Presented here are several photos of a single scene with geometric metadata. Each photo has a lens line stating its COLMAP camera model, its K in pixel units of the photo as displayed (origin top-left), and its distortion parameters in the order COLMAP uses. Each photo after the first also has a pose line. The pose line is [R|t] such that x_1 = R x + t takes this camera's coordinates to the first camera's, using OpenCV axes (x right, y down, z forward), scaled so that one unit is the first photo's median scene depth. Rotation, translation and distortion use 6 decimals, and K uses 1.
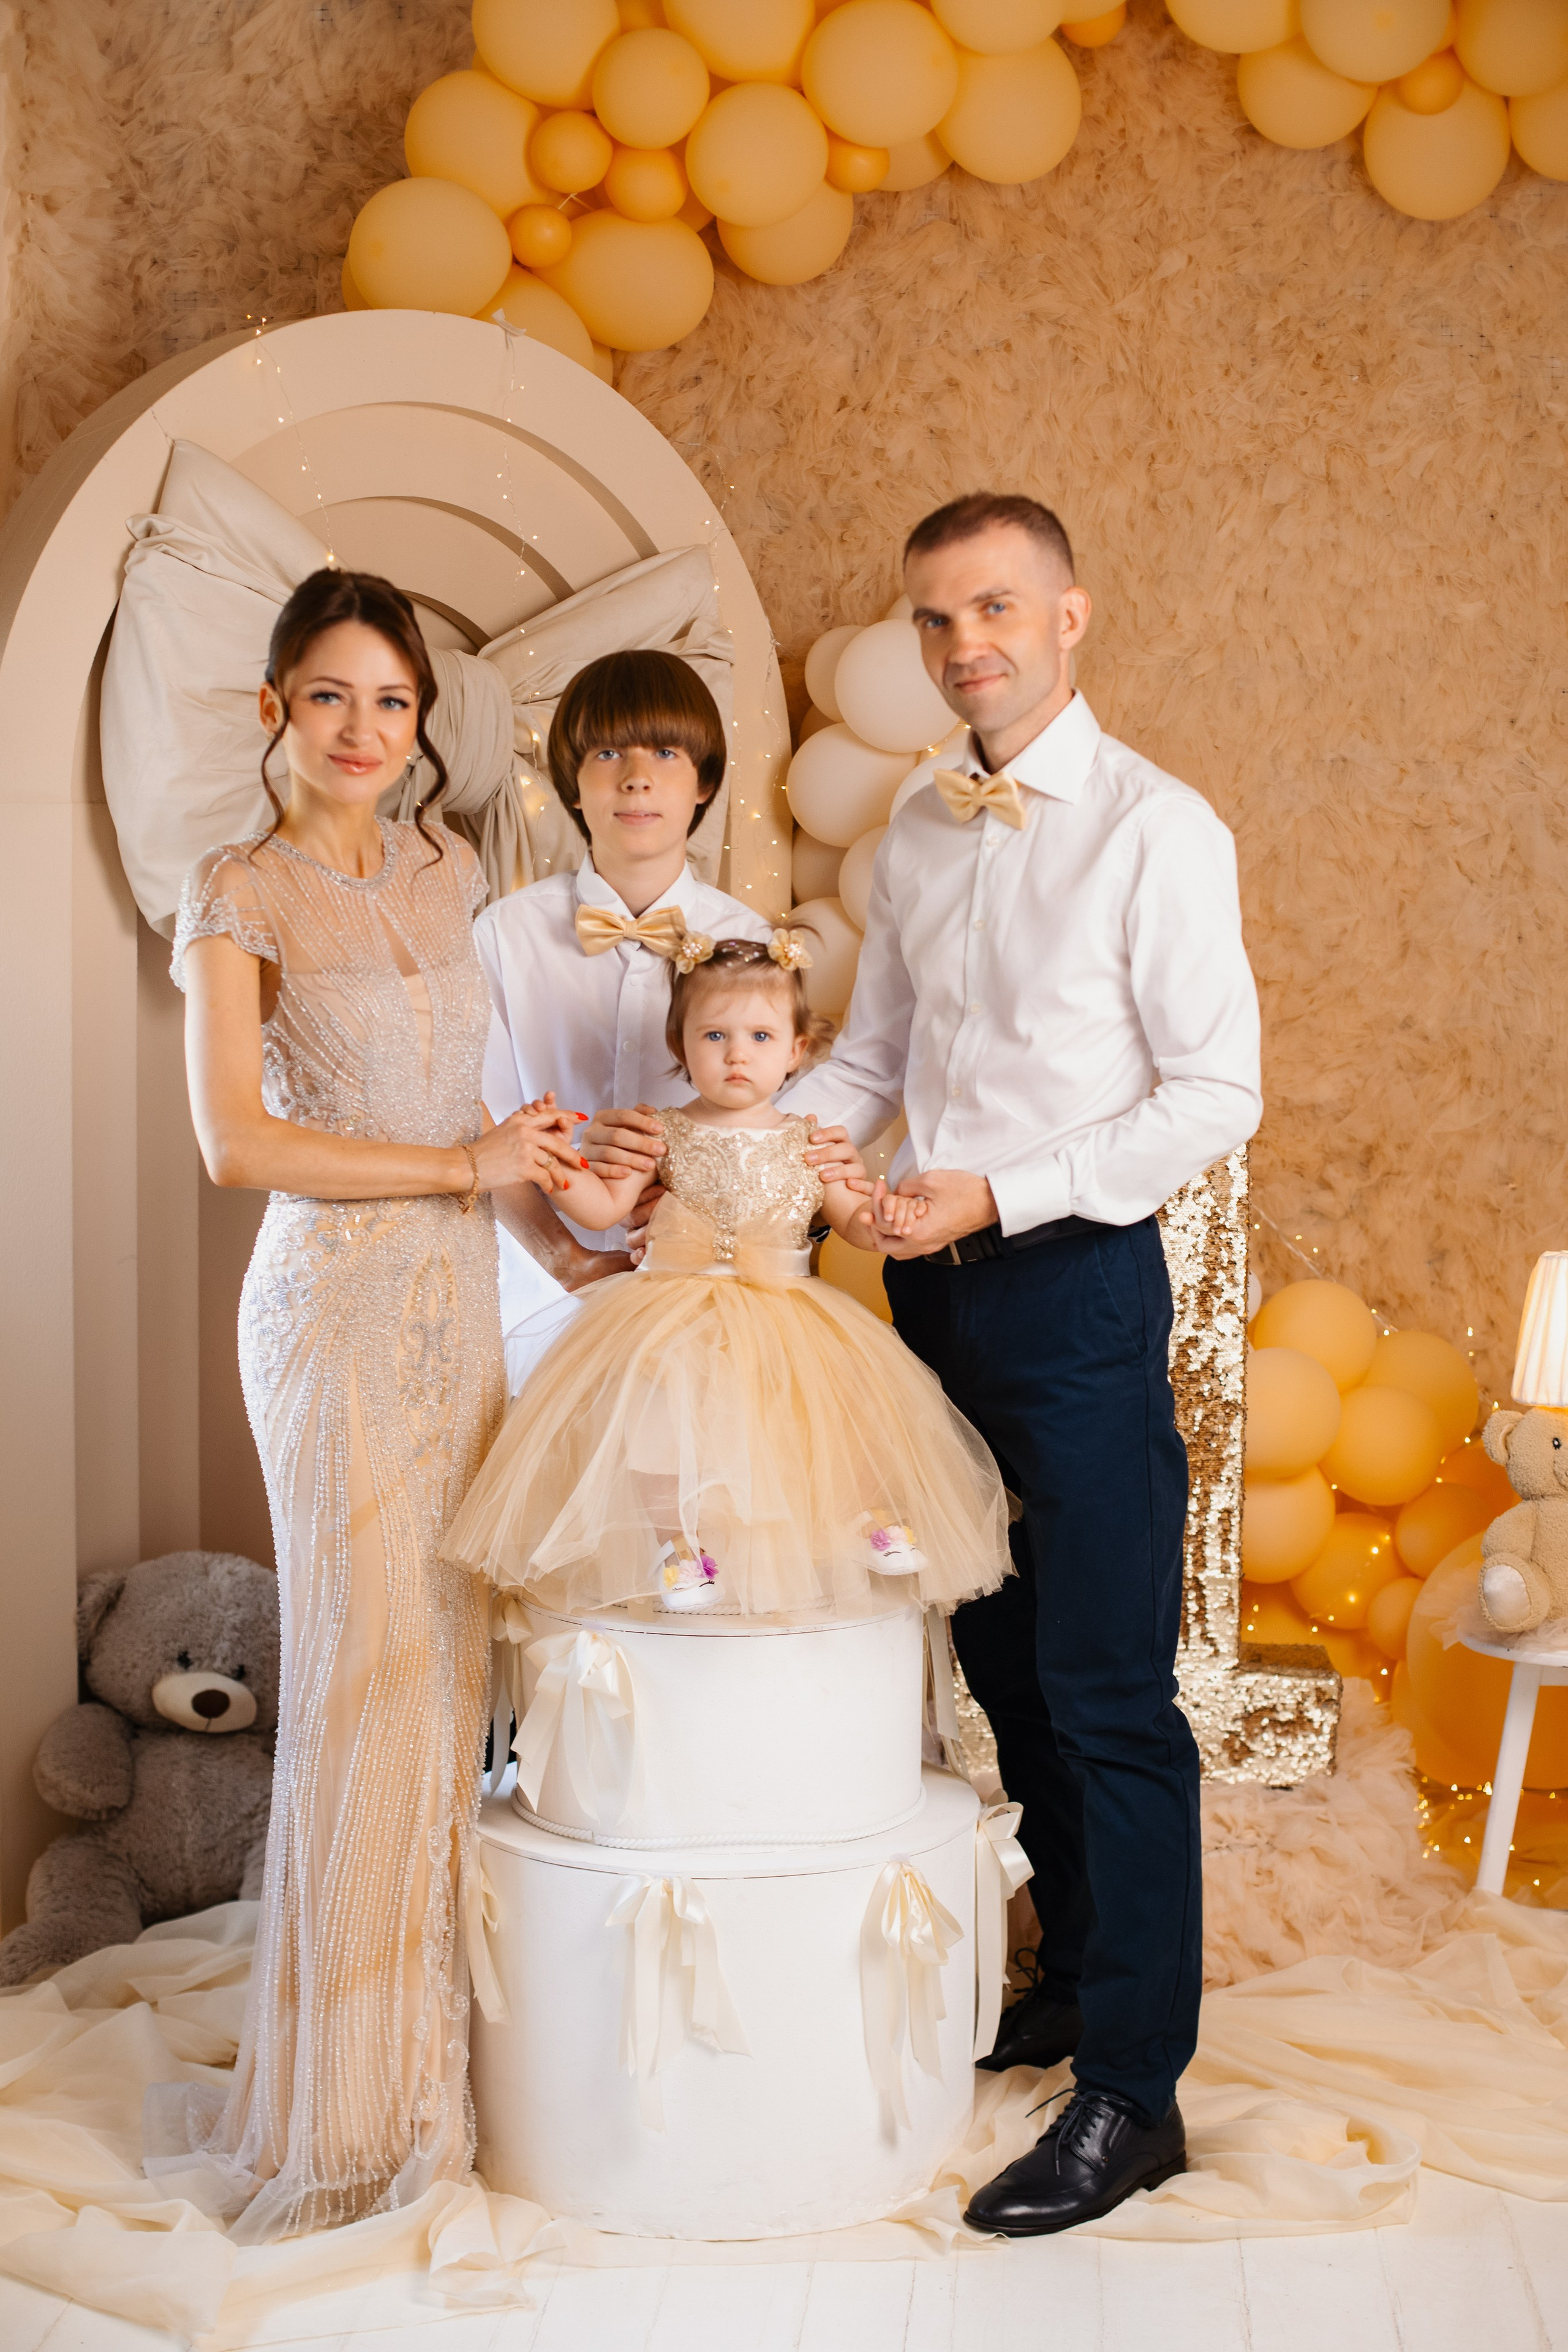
lens RADIAL K [[3483.2, 0, 781.1], [0, 3483.2, 1151.5], [0, 0, 1]] dist [-0.138235, 0.110724]
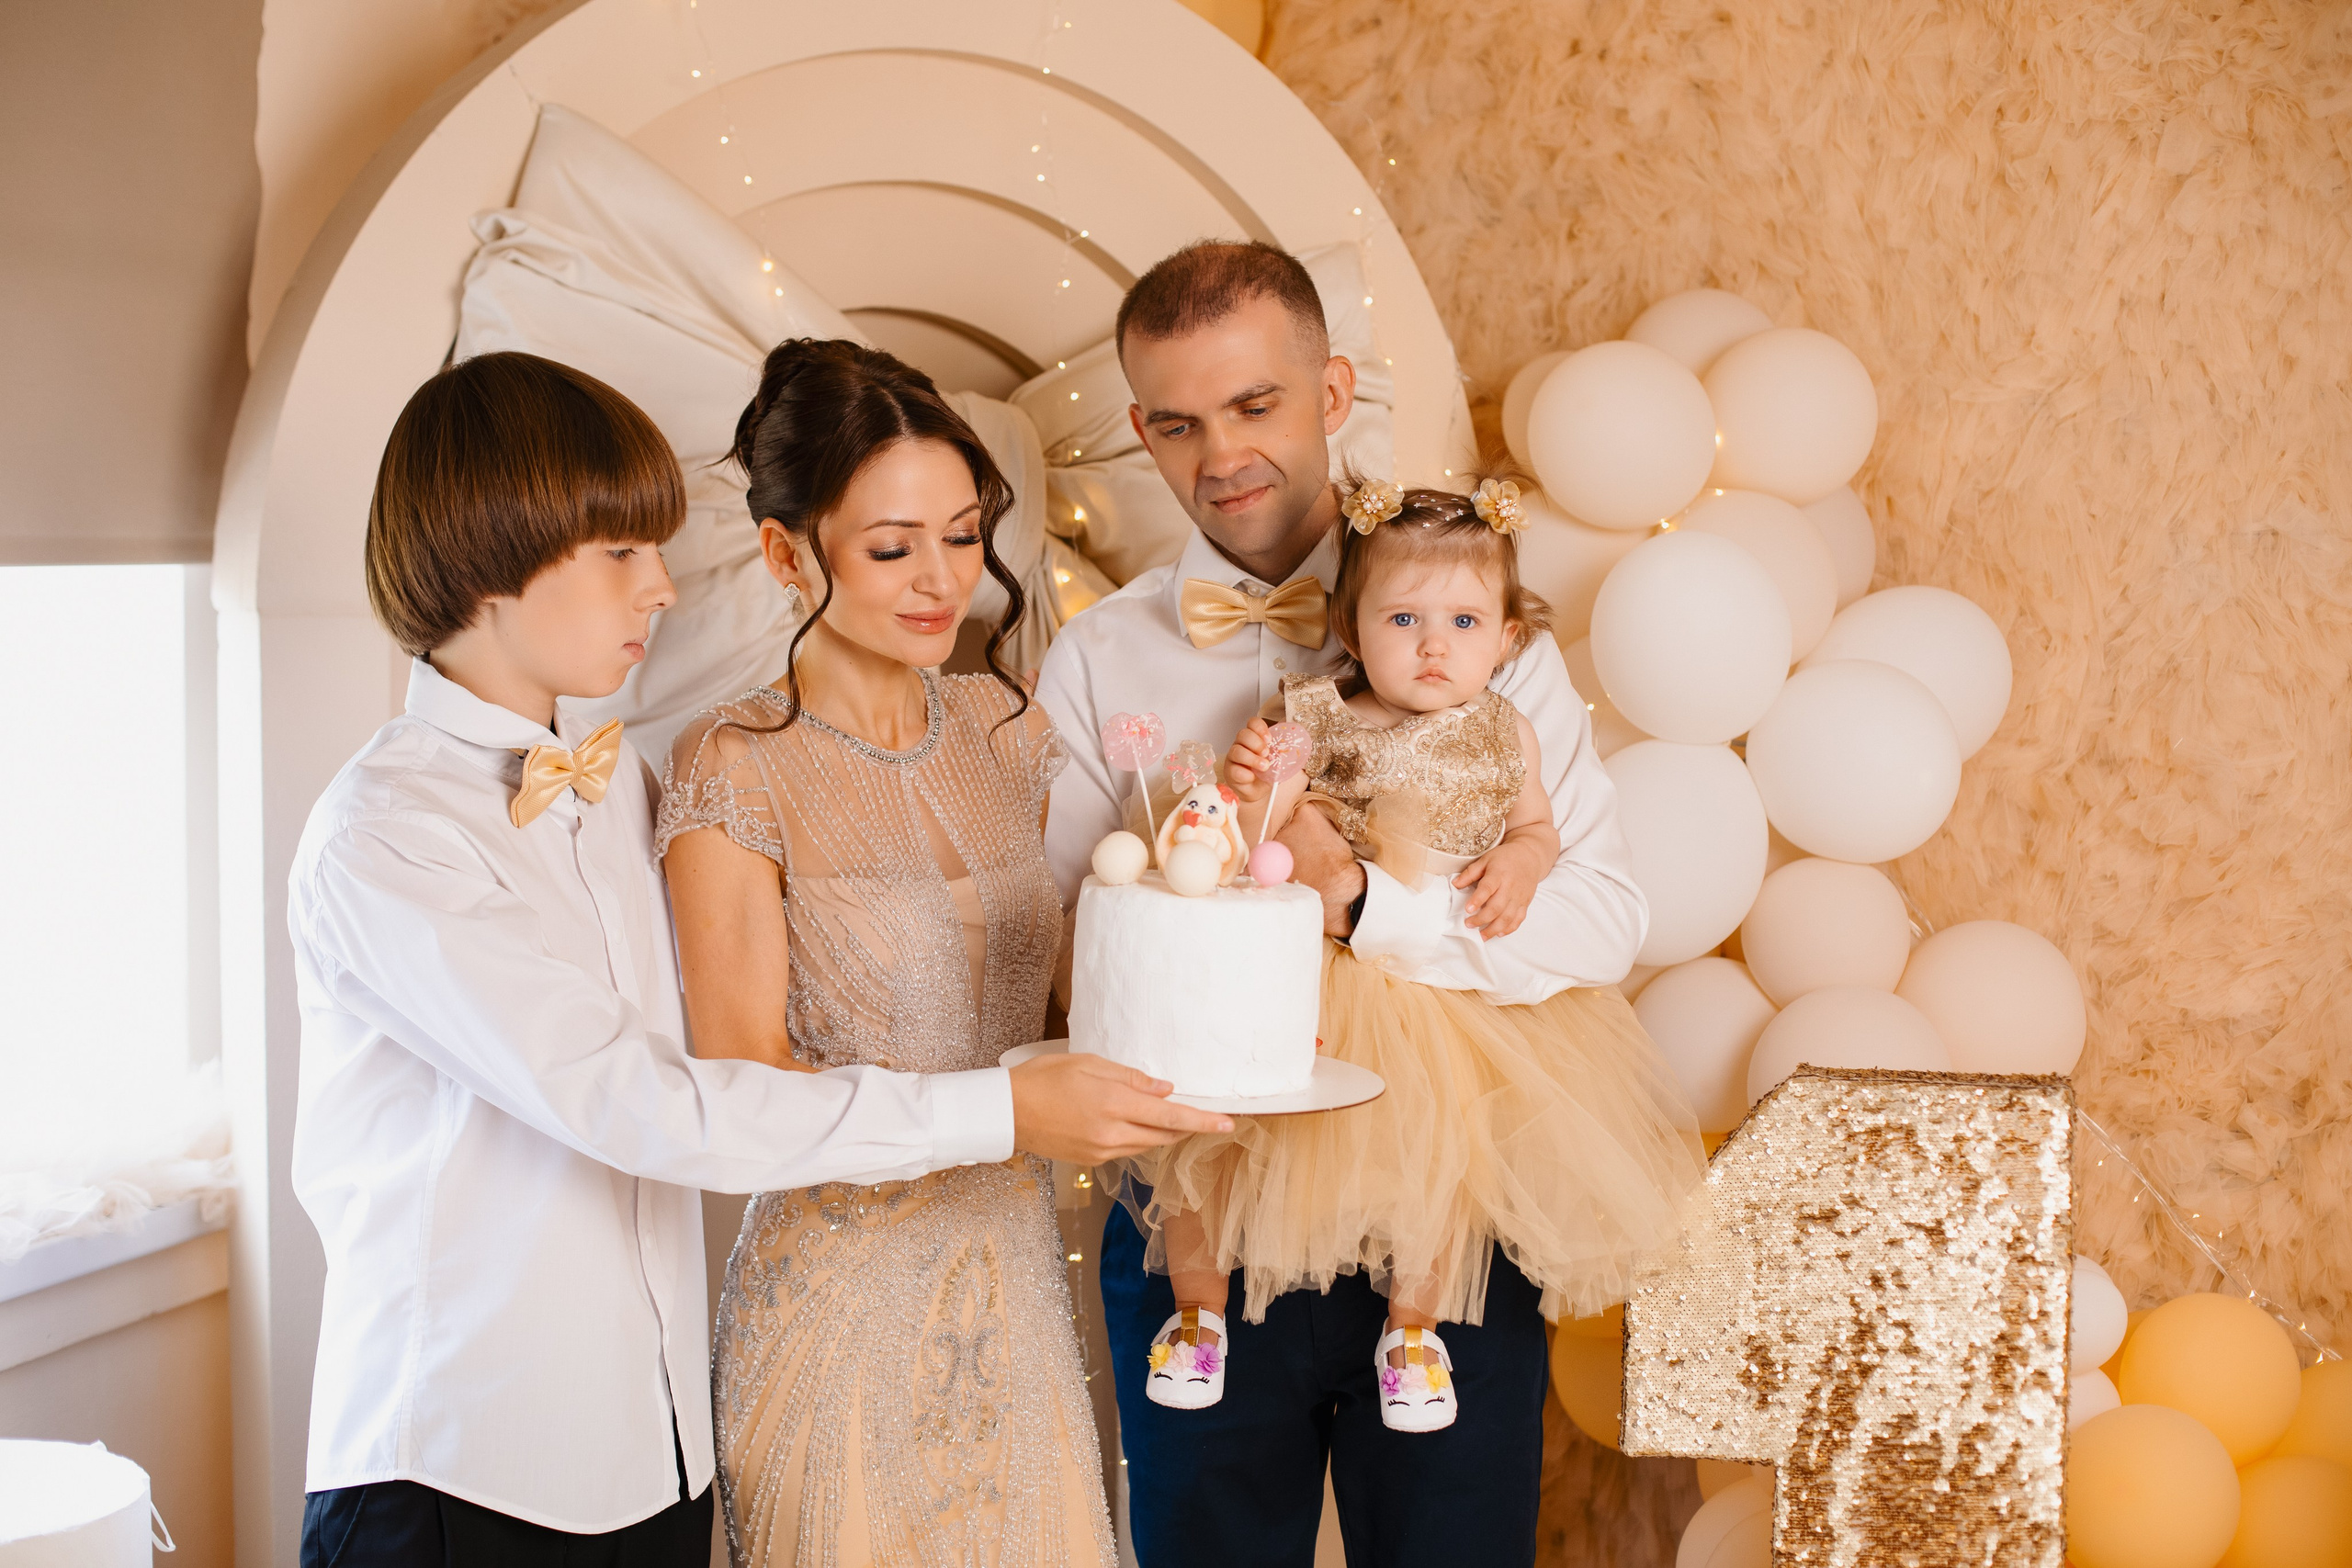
lens RADIAL K [[3482.9, 0, 1202.2], [0, 3482.9, 802.1], [0, 0, 1]] dist [-0.138235, 0.110724]
pose [[0.983775, 0.008864, -0.179187, 0.073623], [-0.012833, 0.999697, -0.021000, -0.040645], [0.178947, 0.022959, 0.983591, 0.271728]]
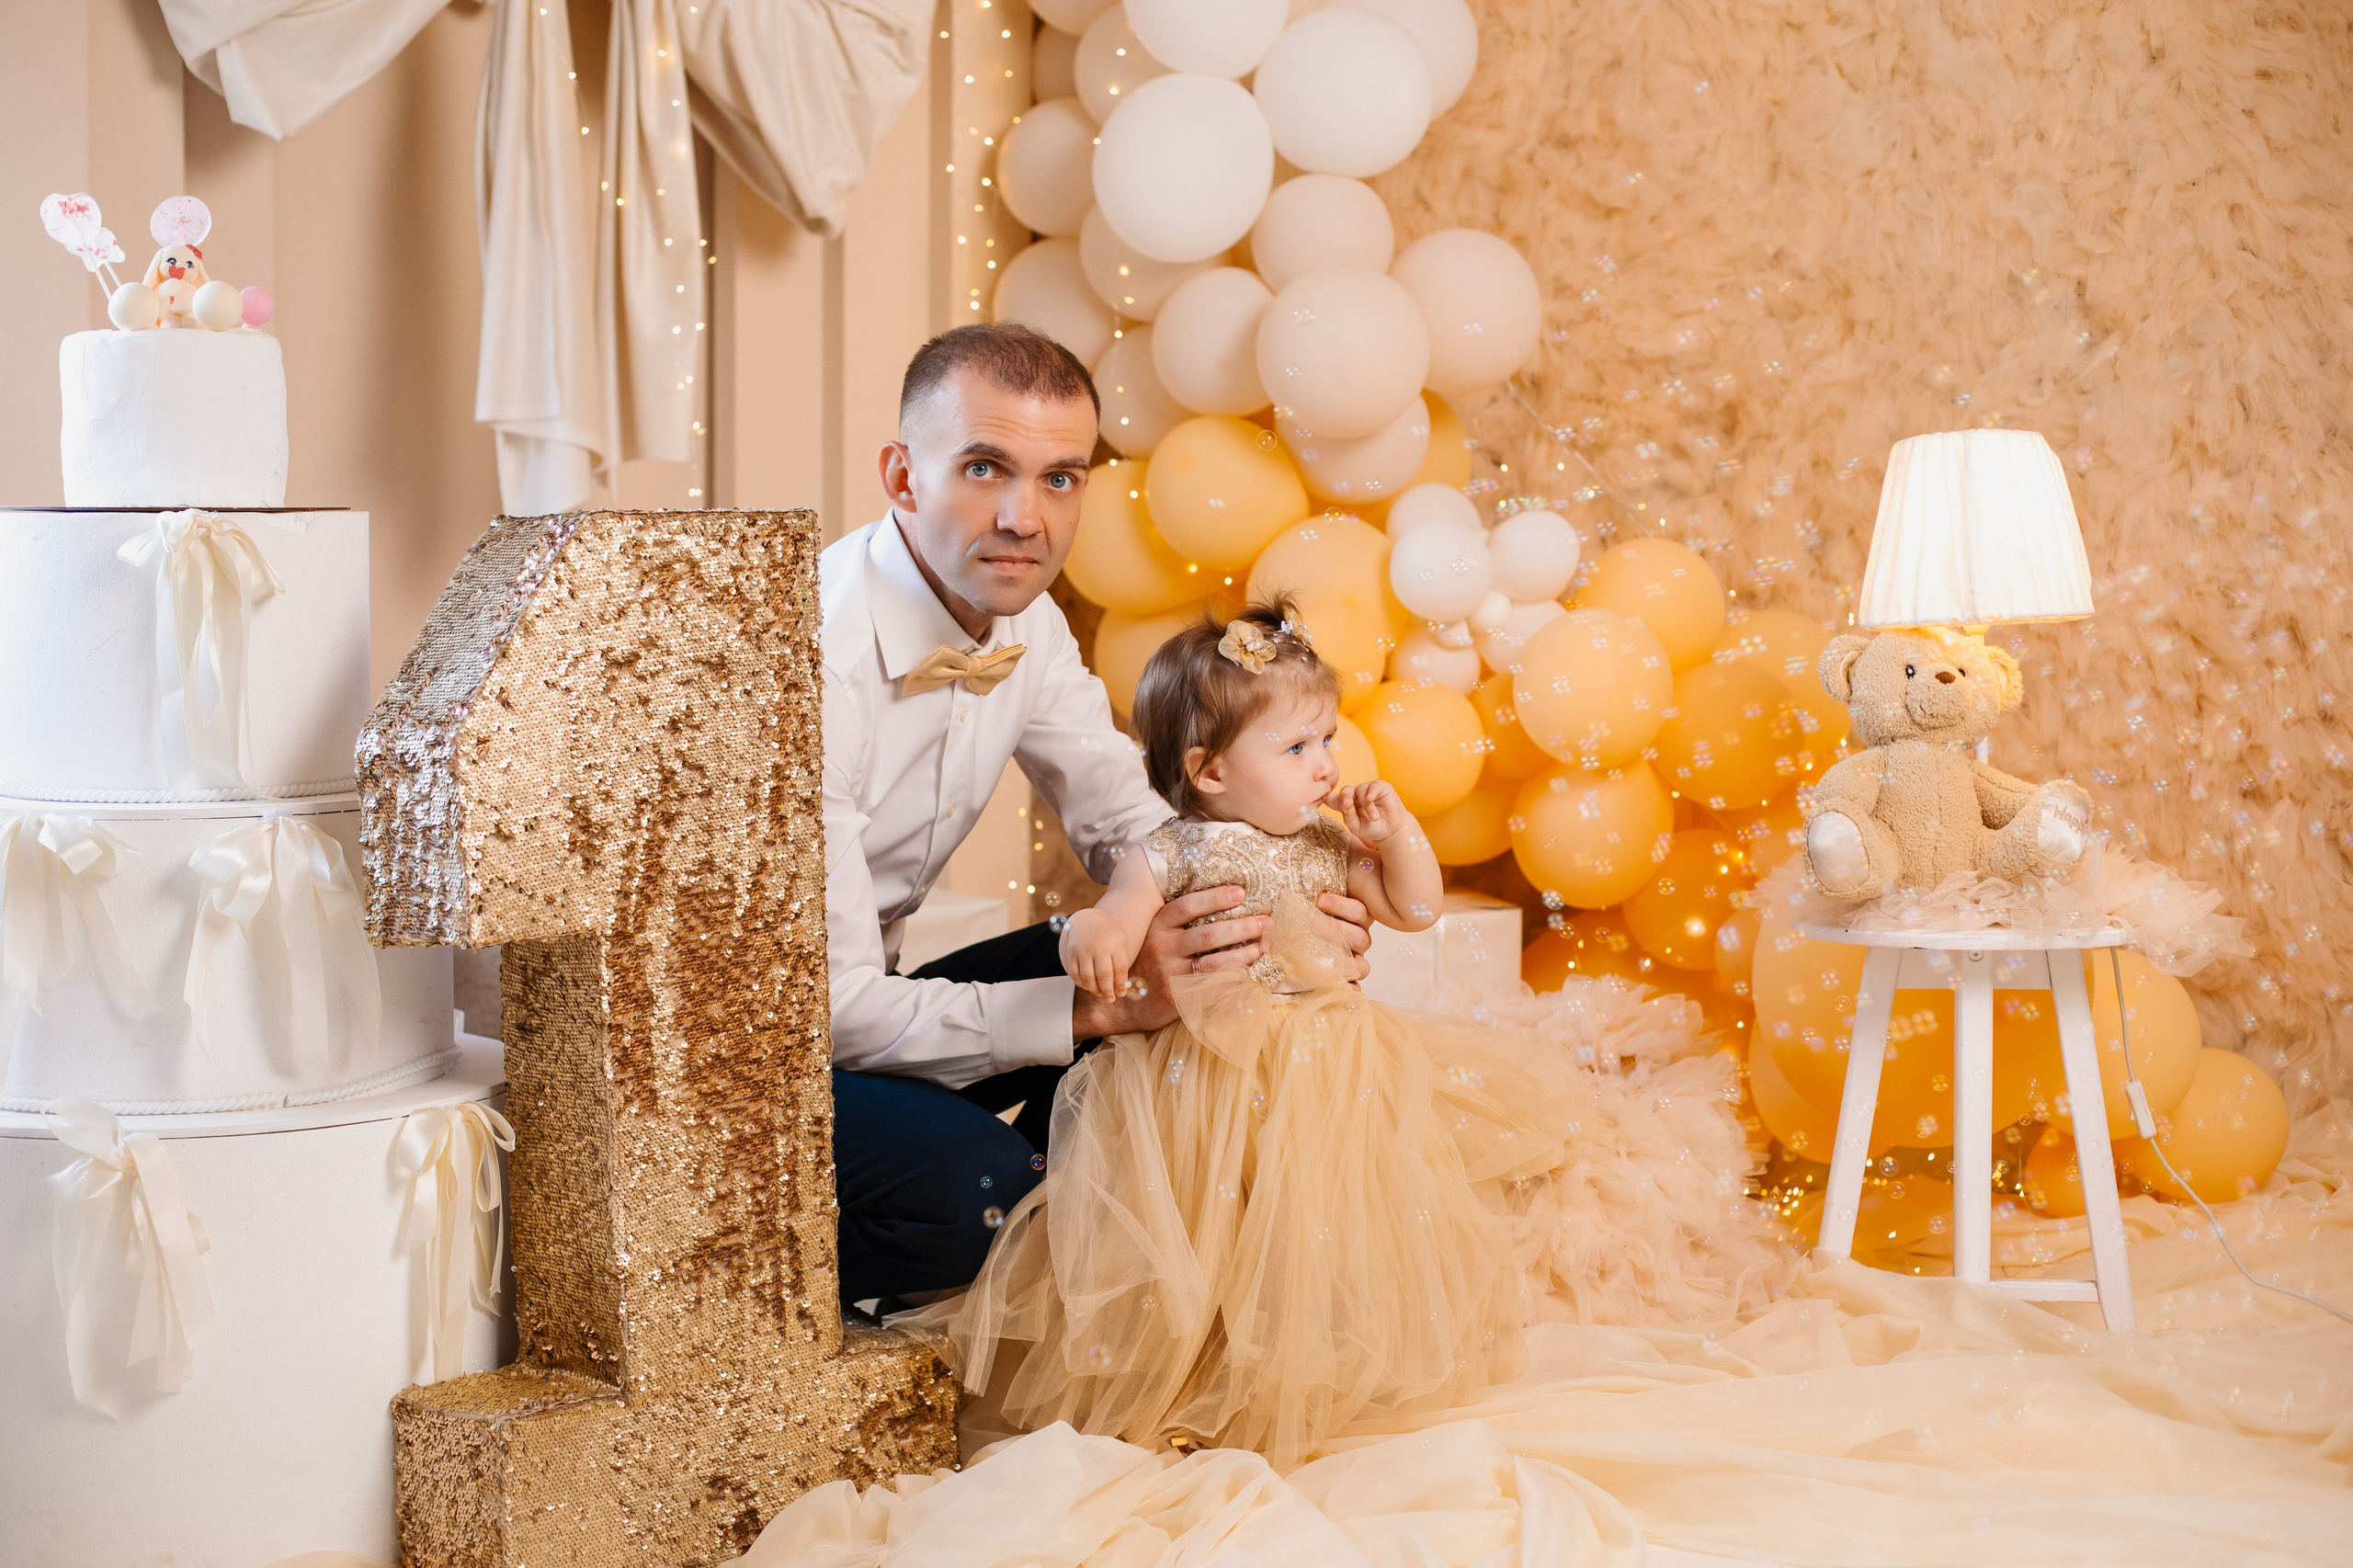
lens RADIAL K [[3446.2, 0, 1176.5], [0, 3446.2, 784.0], [0, 0, 1]] dist [-0.145329, 0.142675]
pose [[0.998556, -0.001699, -0.053698, 0.080661], [0.001845, 0.999995, 0.002670, 0.086629], [0.053693, -0.002766, 0.998554, 0.174704]]
